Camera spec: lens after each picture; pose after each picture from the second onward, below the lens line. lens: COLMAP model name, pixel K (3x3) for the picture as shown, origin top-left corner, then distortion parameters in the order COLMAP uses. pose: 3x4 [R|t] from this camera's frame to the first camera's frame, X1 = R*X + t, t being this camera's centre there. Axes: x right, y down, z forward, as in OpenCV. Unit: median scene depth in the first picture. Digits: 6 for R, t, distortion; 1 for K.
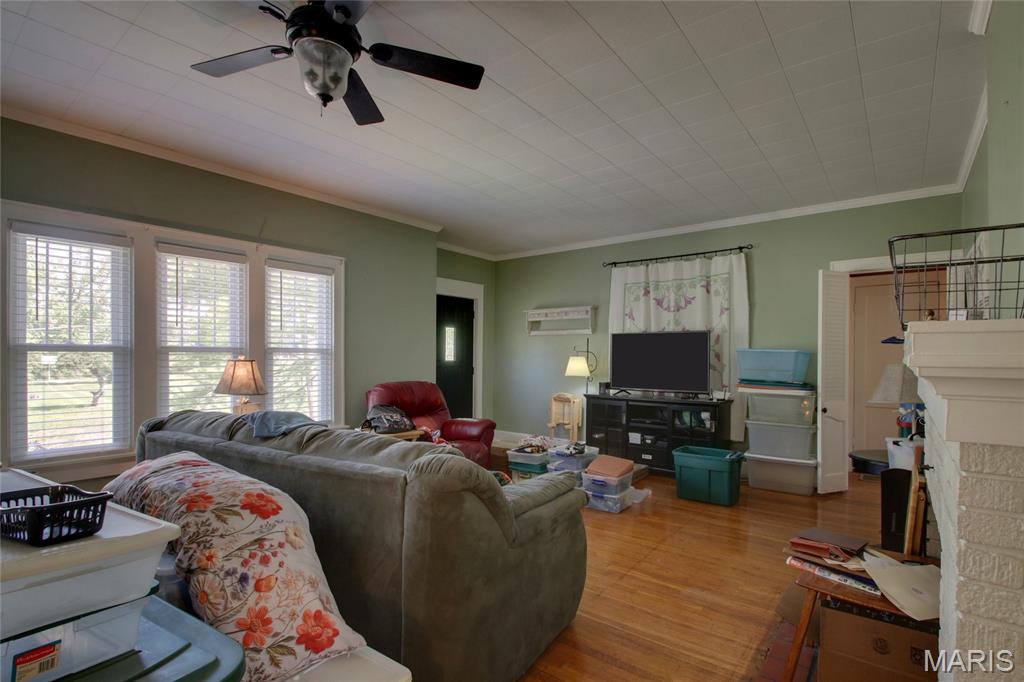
lens RADIAL K [[462.9, 0, 508.4], [0, 462.9, 361.9], [0, 0, 1]] dist [0.002905, -0.007993]
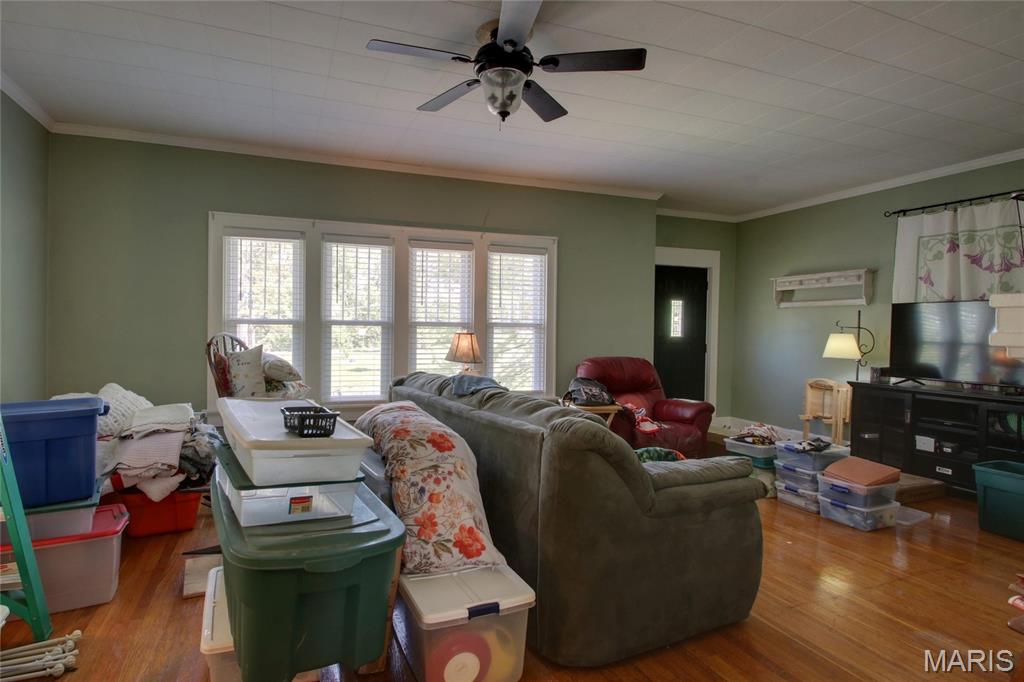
lens RADIAL K [[506.7, 0, 507.5], [0, 506.7, 337.2], [0, 0, 1]] dist [-0.001403, -0.004519]
pose [[0.872500, 0.014383, -0.488403, 0.165425], [-0.014769, 0.999886, 0.003062, 0.000963], [0.488391, 0.004541, 0.872613, -0.085572]]
